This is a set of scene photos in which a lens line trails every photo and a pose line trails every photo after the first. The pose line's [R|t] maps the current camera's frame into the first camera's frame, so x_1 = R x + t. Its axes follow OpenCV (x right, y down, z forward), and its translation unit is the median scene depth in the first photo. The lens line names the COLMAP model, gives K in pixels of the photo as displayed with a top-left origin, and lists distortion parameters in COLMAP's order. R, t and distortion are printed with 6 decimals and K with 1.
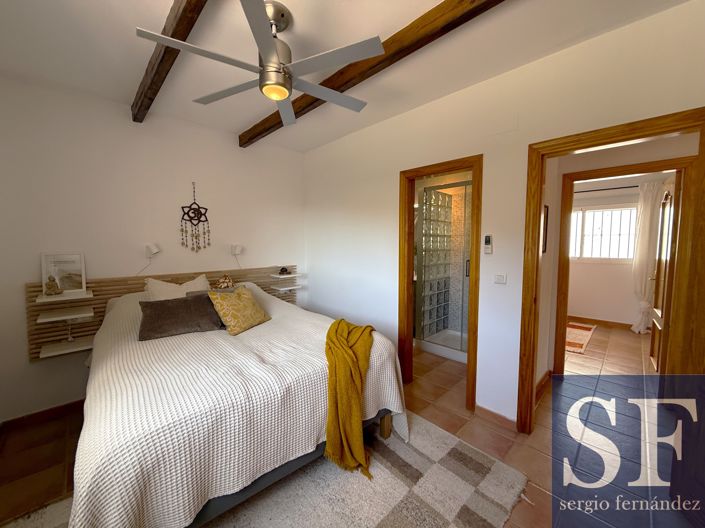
lens RADIAL K [[280.7, 0, 352.5], [0, 280.7, 264.0], [0, 0, 1]] dist [-0.002034, -0.000037]
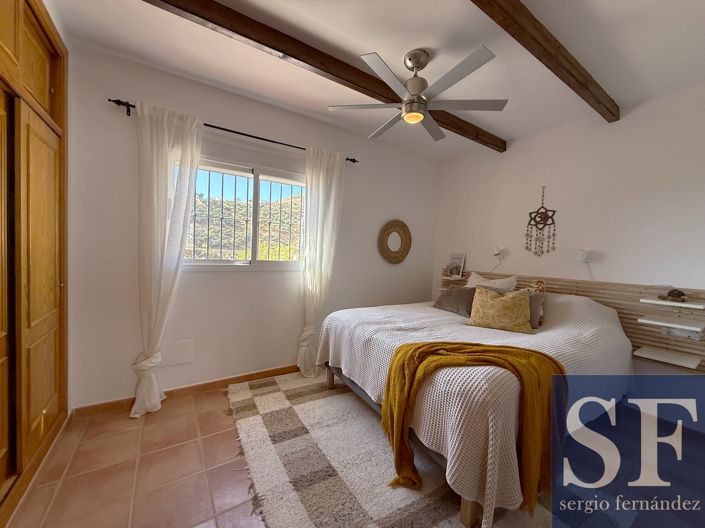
lens RADIAL K [[280.7, 0, 352.5], [0, 280.7, 264.0], [0, 0, 1]] dist [-0.002034, -0.000037]
pose [[-0.184147, 0.036422, -0.982224, 0.549453], [-0.110898, 0.992162, 0.057581, 0.001166], [0.976622, 0.119530, -0.178665, 0.540694]]
